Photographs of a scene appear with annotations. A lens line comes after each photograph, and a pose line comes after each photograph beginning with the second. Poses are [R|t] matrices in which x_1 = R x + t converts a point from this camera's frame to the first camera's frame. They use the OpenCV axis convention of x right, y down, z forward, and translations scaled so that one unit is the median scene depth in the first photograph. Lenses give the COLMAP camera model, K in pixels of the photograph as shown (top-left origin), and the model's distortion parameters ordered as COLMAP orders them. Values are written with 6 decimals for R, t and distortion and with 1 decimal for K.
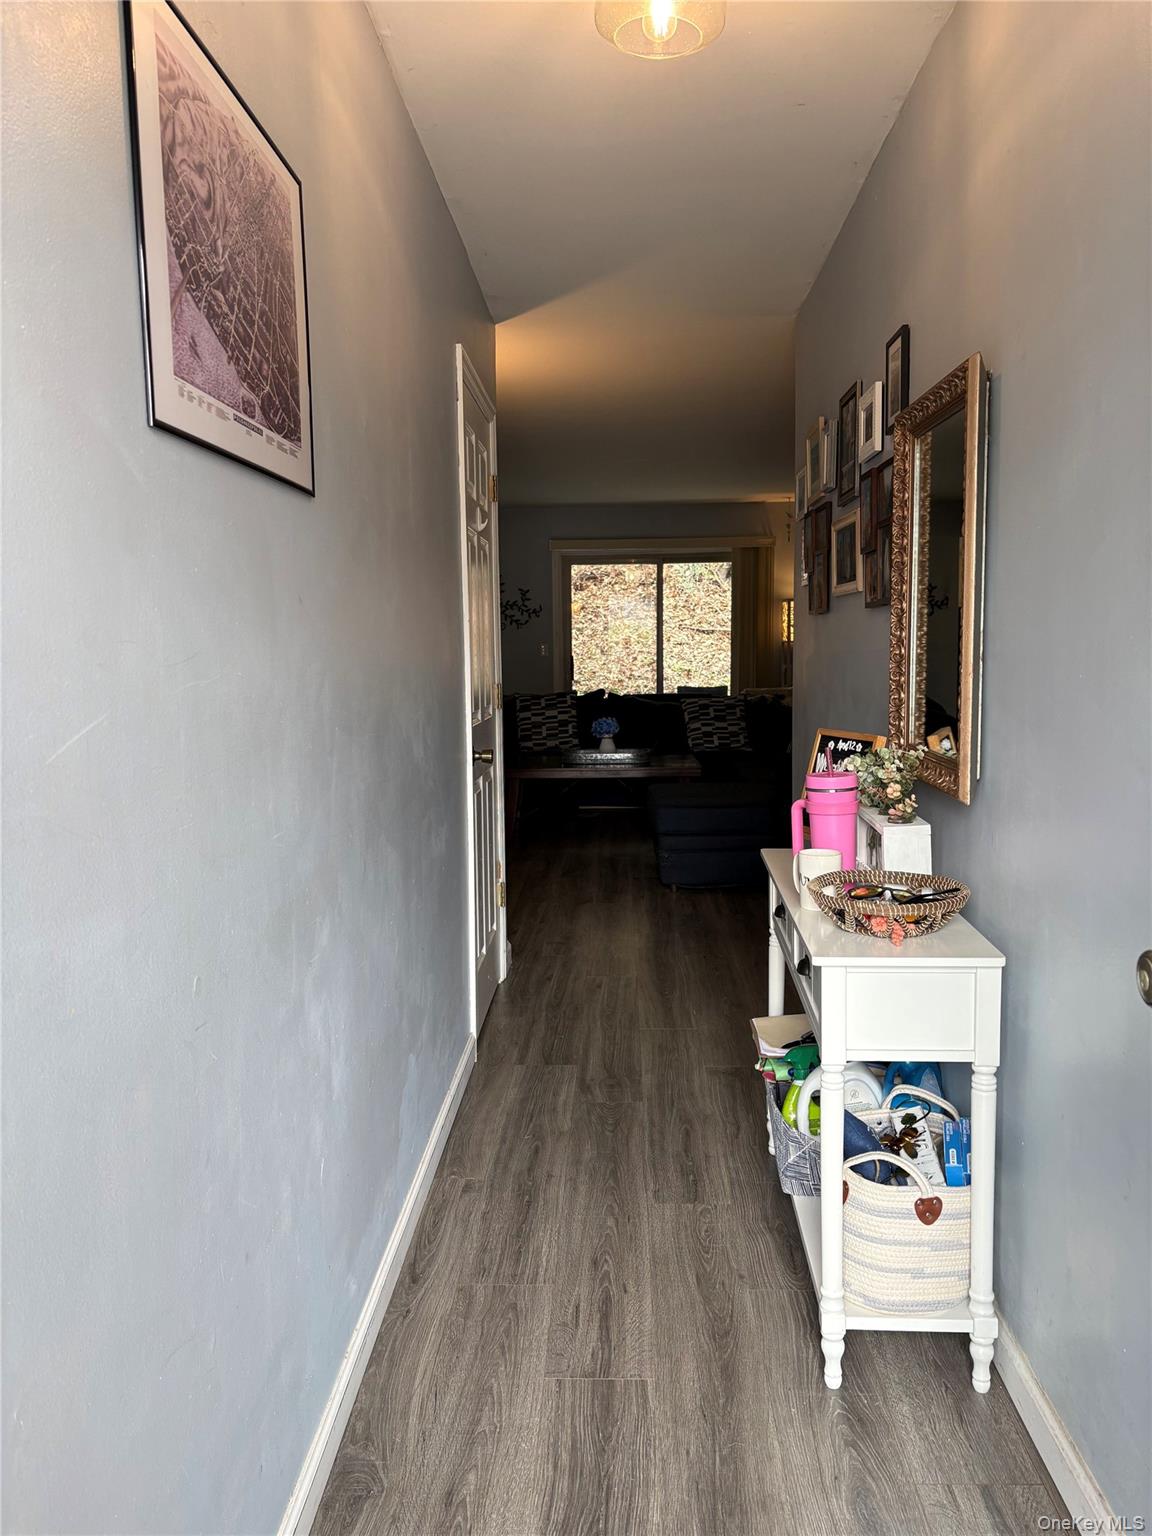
lens RADIAL K [[1169.3, 0, 573.7], [0, 1169.3, 773.6], [0, 0, 1]] dist [0.042126, -0.054884]
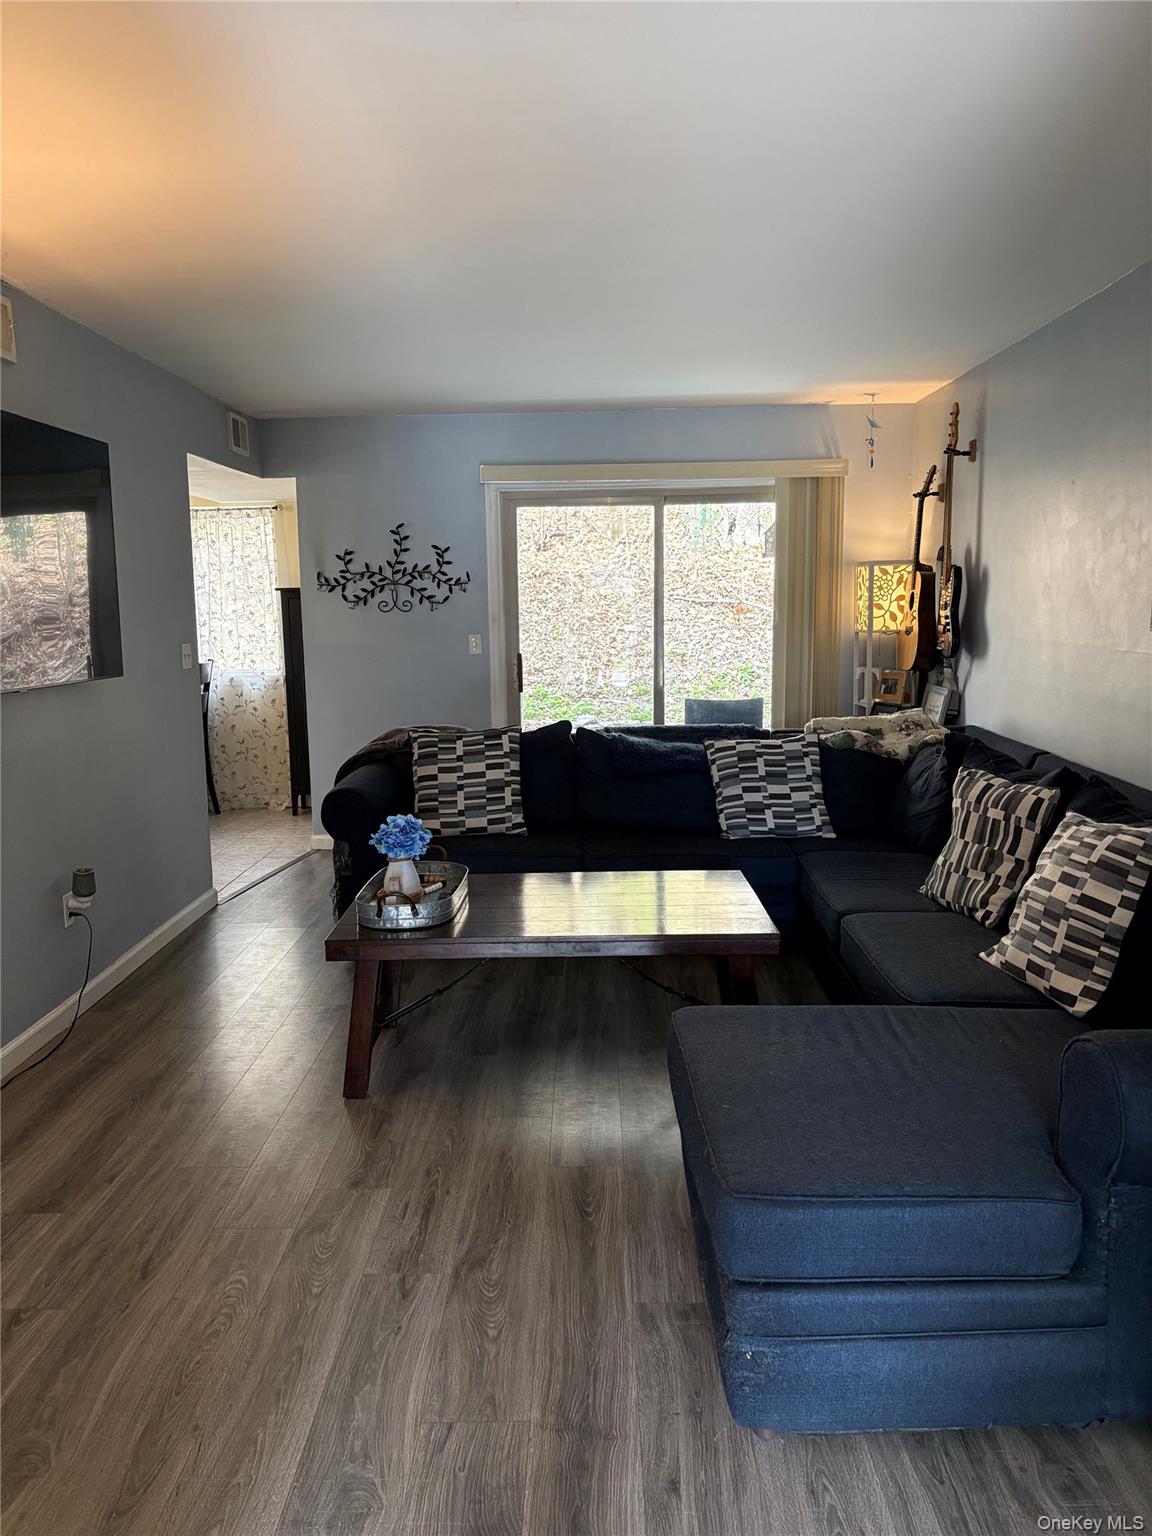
lens RADIAL K [[1169.3, 0, 565.5], [0, 1169.3, 783.7], [0, 0, 1]] dist [0.042126, -0.054884]
pose [[0.999876, -0.002902, 0.015467, 0.013691], [0.002295, 0.999232, 0.039120, -0.056792], [-0.015569, -0.039079, 0.999115, 0.380720]]
